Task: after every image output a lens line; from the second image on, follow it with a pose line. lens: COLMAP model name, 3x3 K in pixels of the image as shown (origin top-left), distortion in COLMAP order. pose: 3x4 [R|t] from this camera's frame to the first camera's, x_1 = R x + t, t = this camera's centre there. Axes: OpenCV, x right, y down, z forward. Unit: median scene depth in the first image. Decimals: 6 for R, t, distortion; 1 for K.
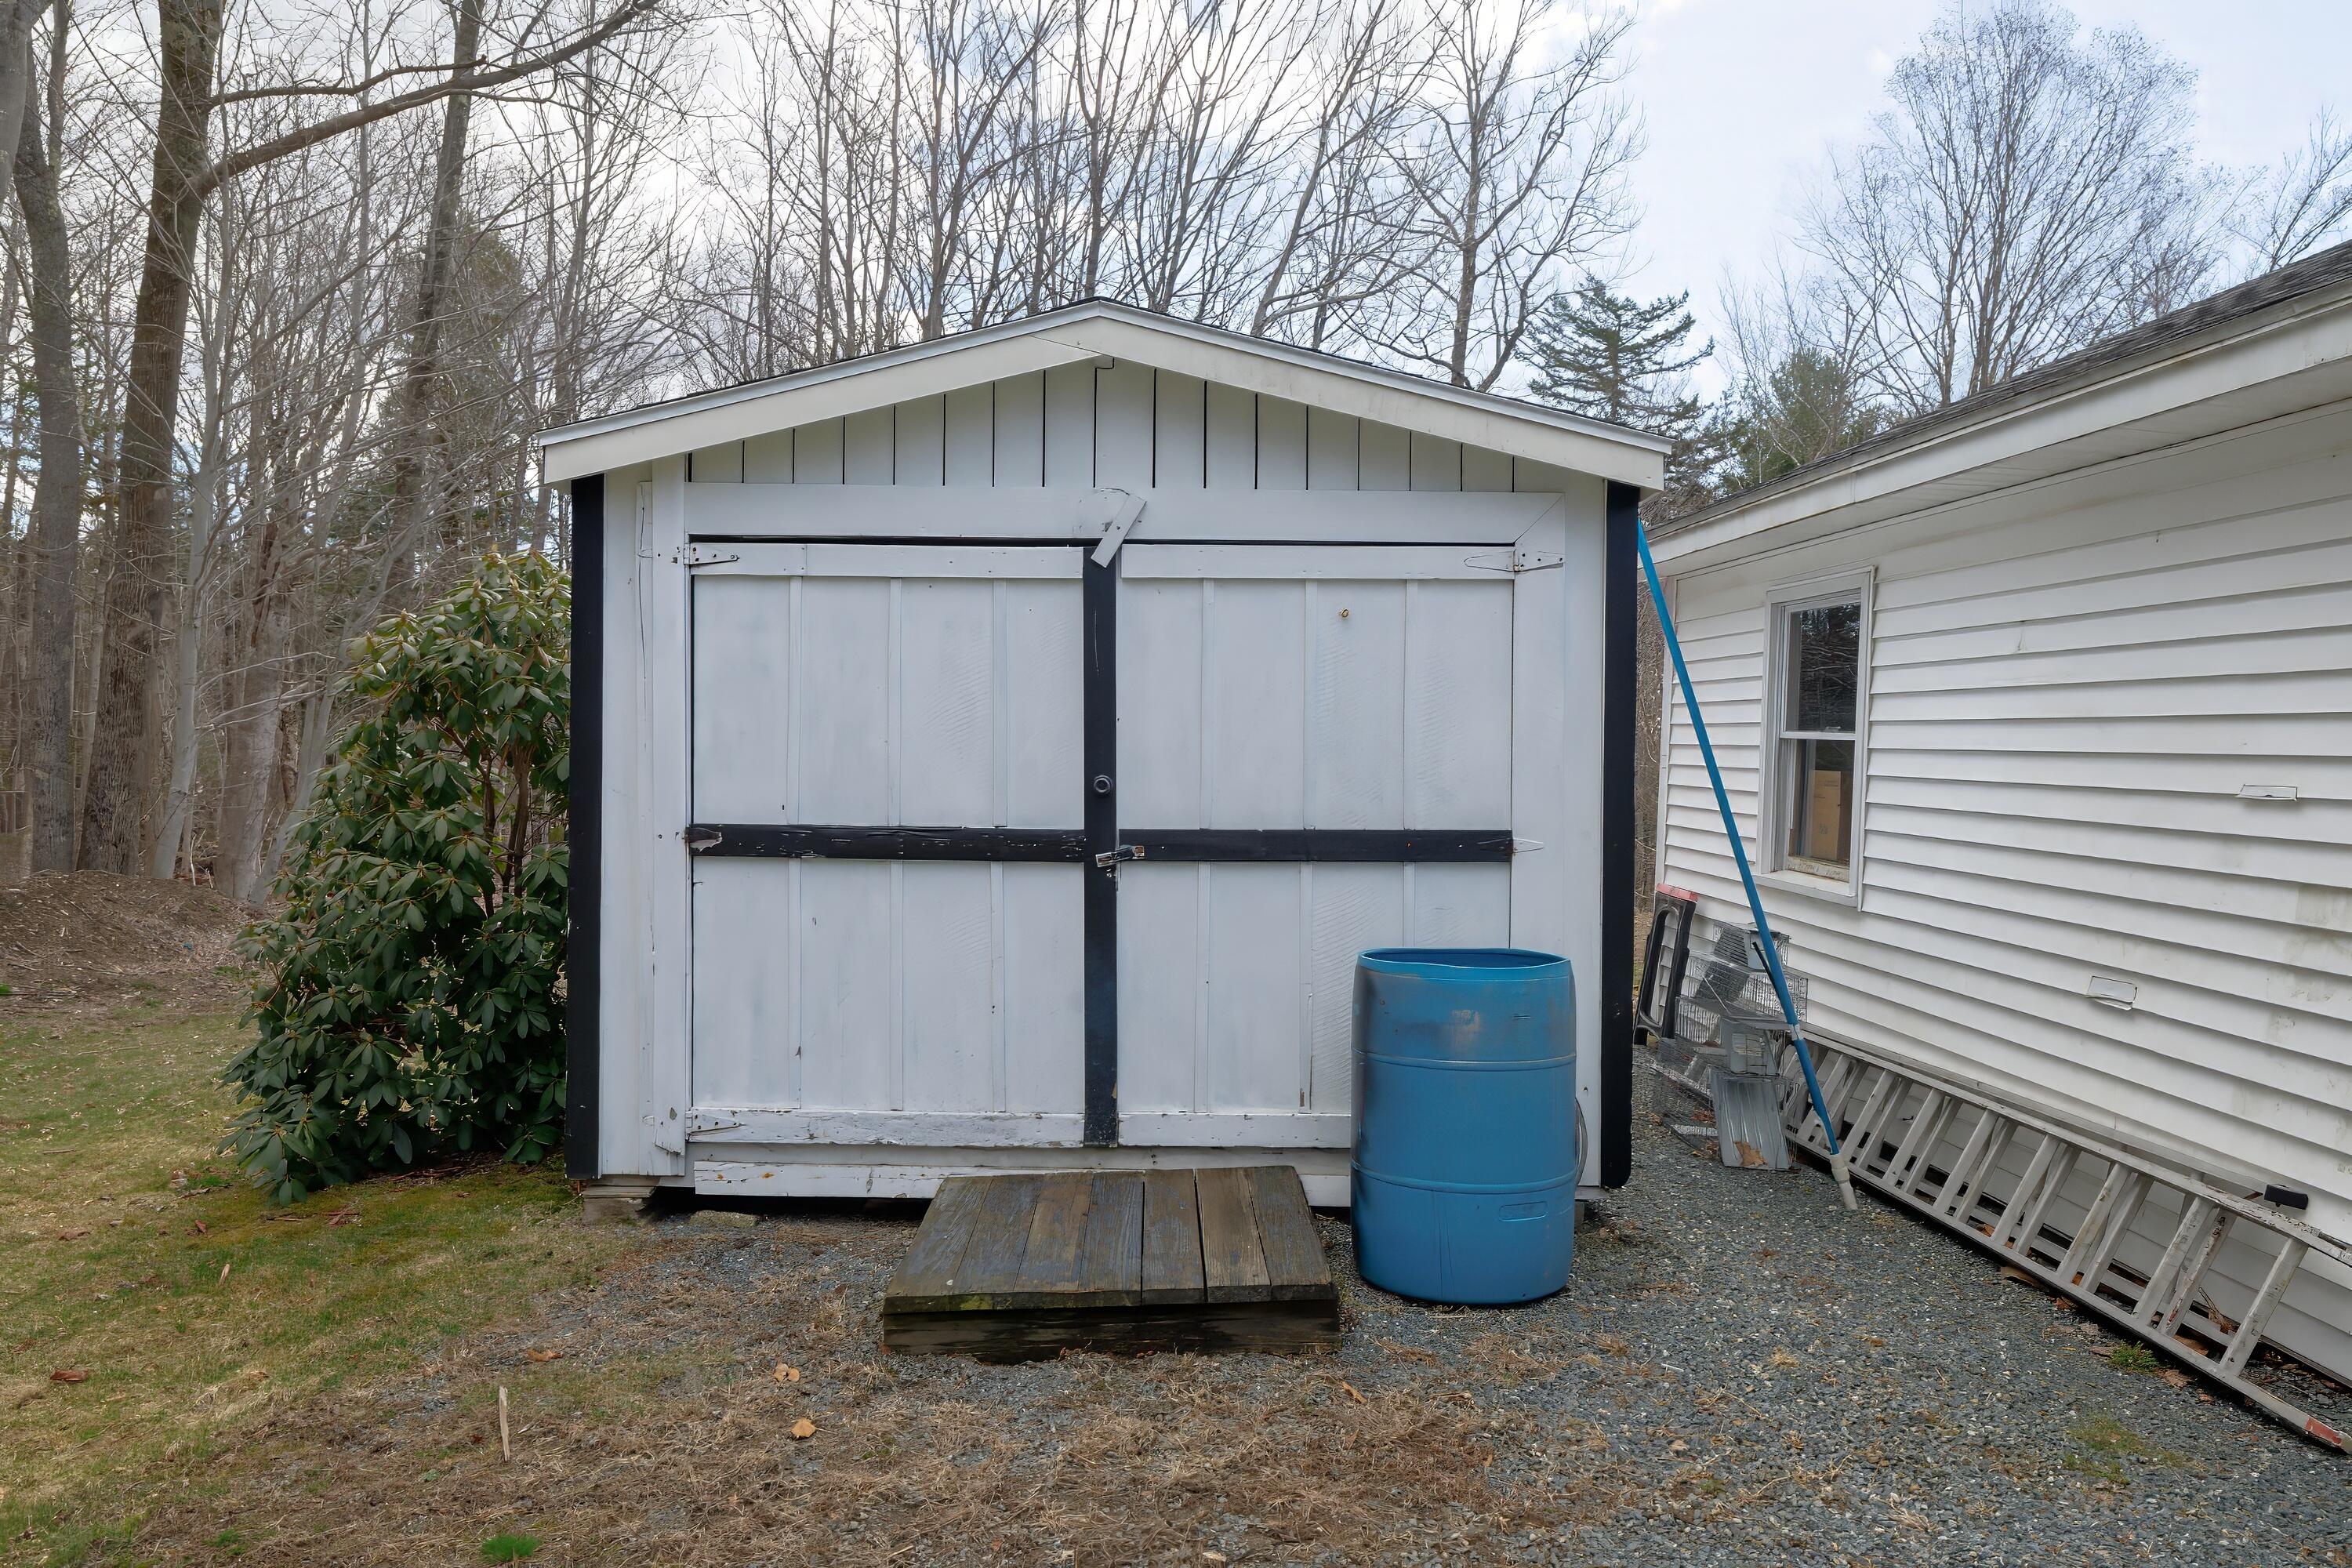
lens RADIAL K [[1623.3, 0, 1180.1], [0, 1623.3, 770.5], [0, 0, 1]] dist [-0.009073, -0.002014]
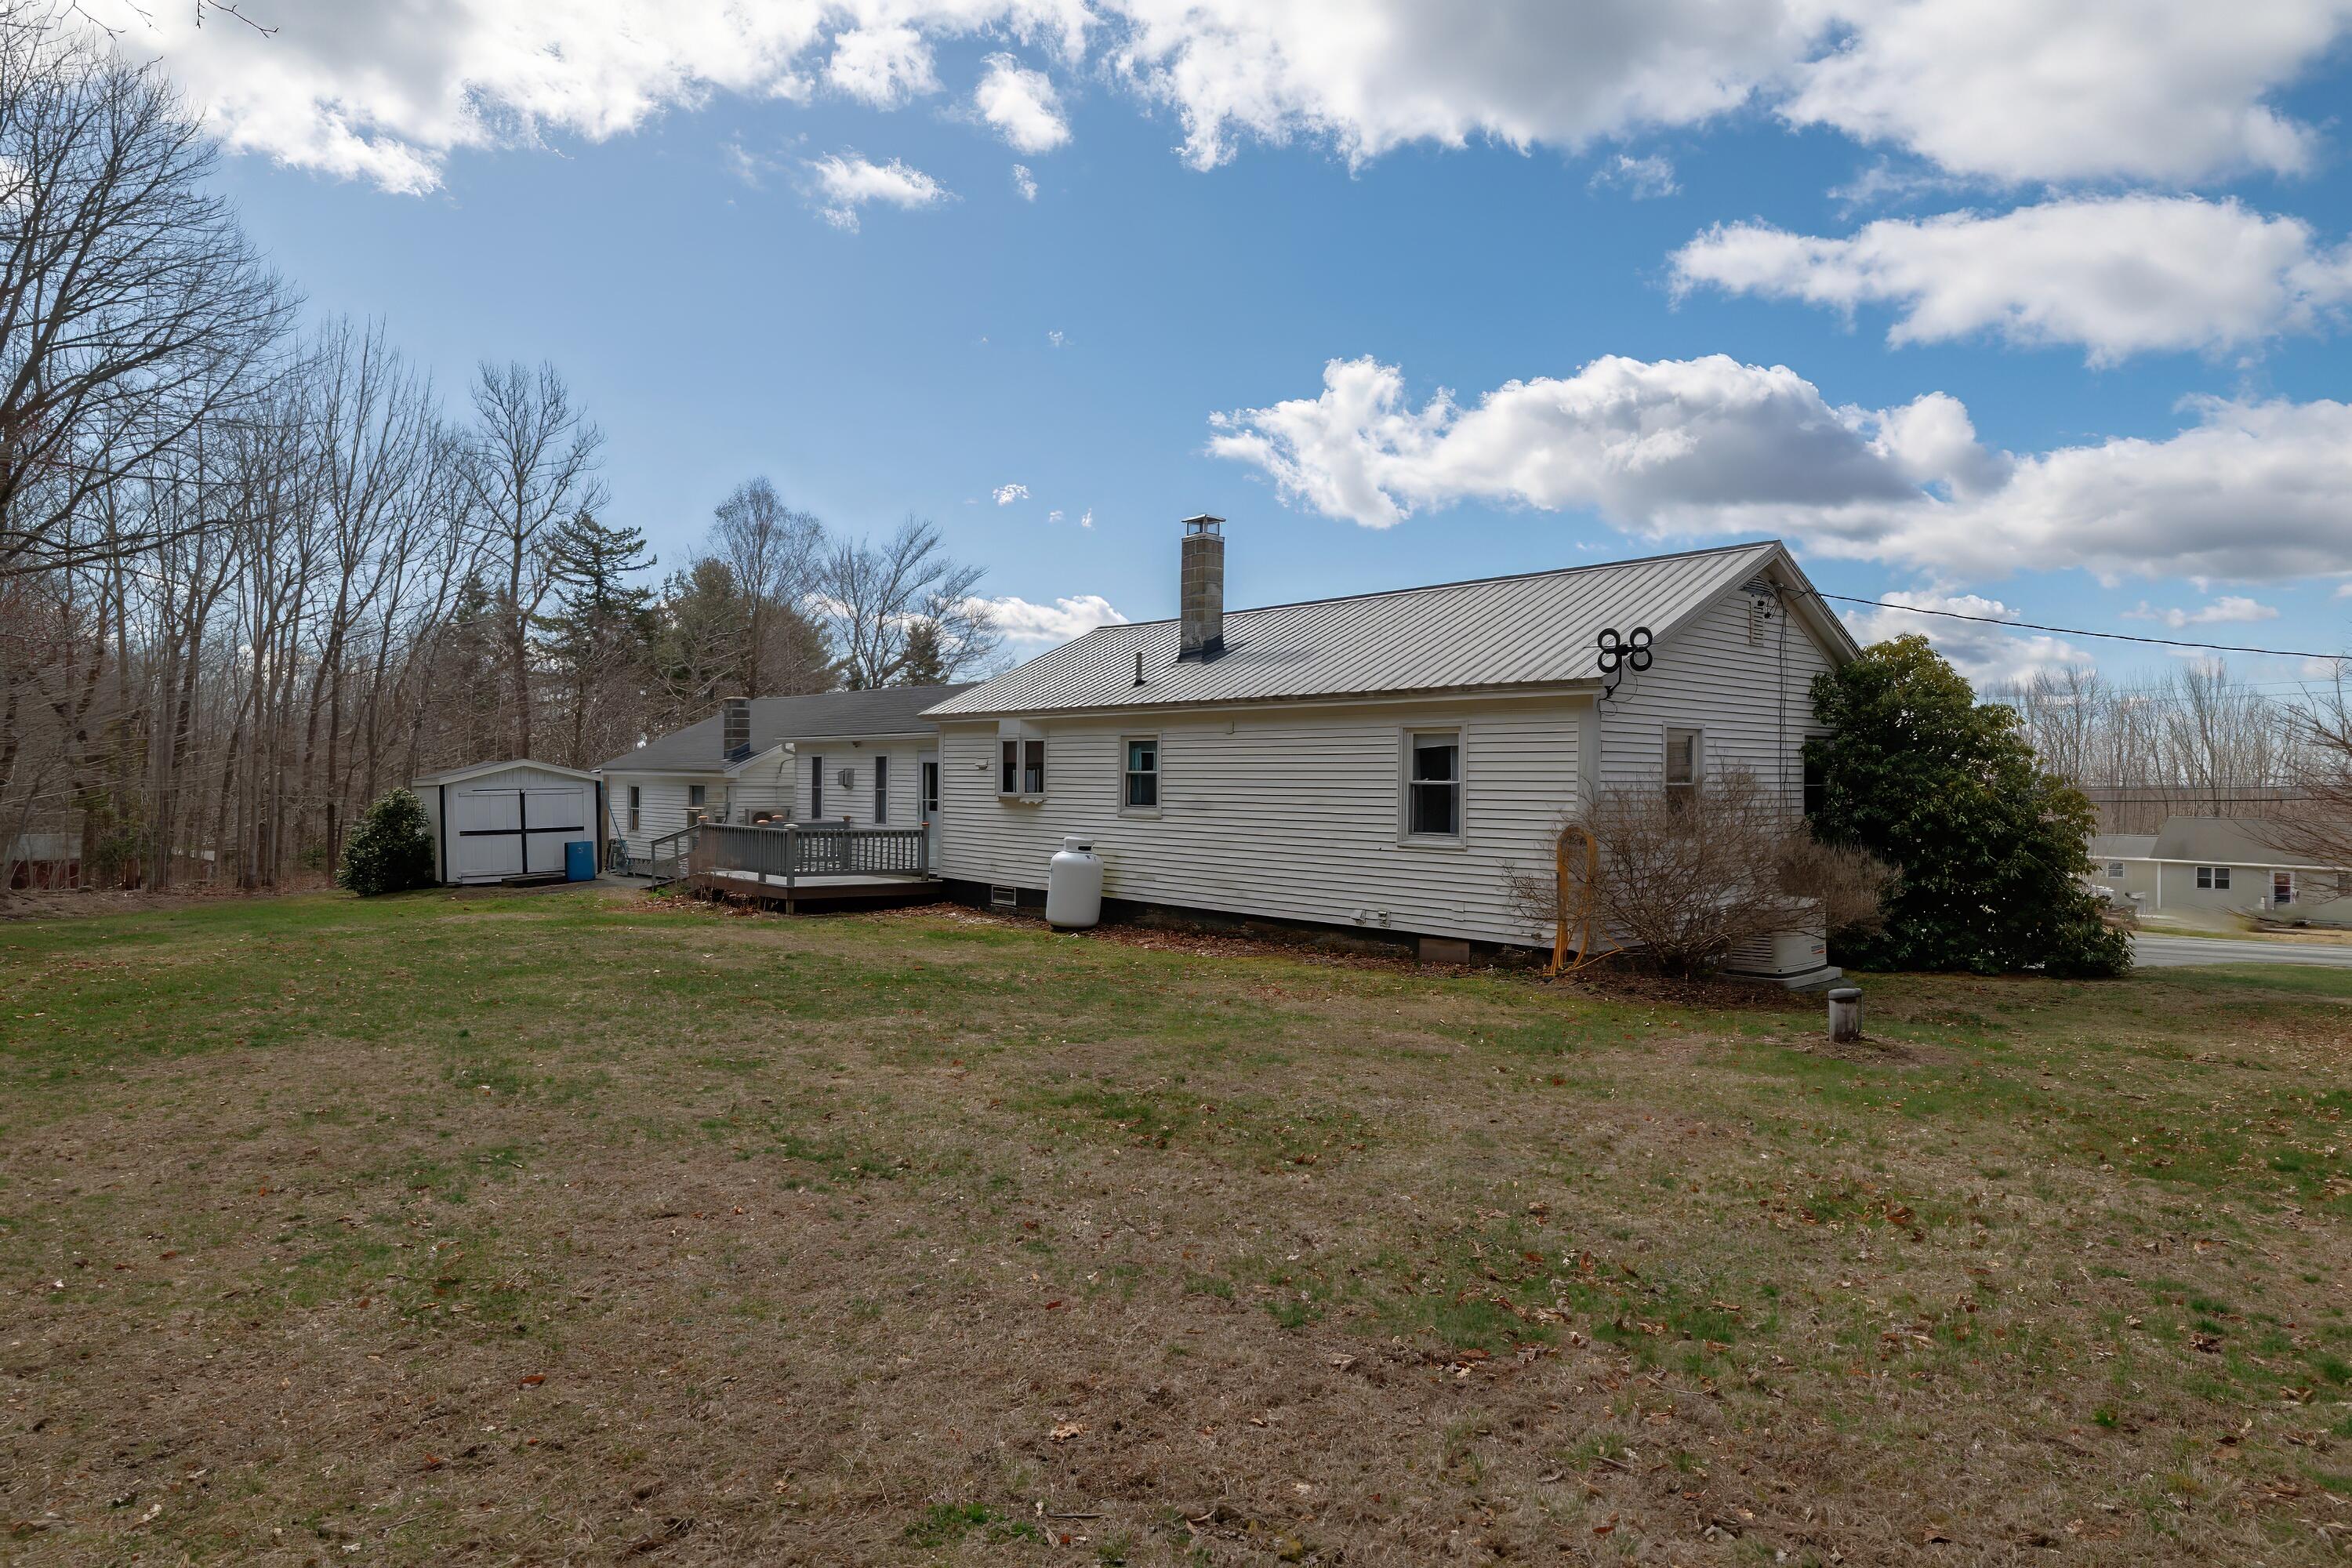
lens RADIAL K [[1343.0, 0, 1177.8], [0, 1343.0, 784.7], [0, 0, 1]] dist [0.006821, -0.000211]
pose [[0.789488, -0.029044, 0.613078, -0.485846], [0.029156, 0.999527, 0.009805, -0.046669], [-0.613073, 0.010134, 0.789962, -1.899227]]
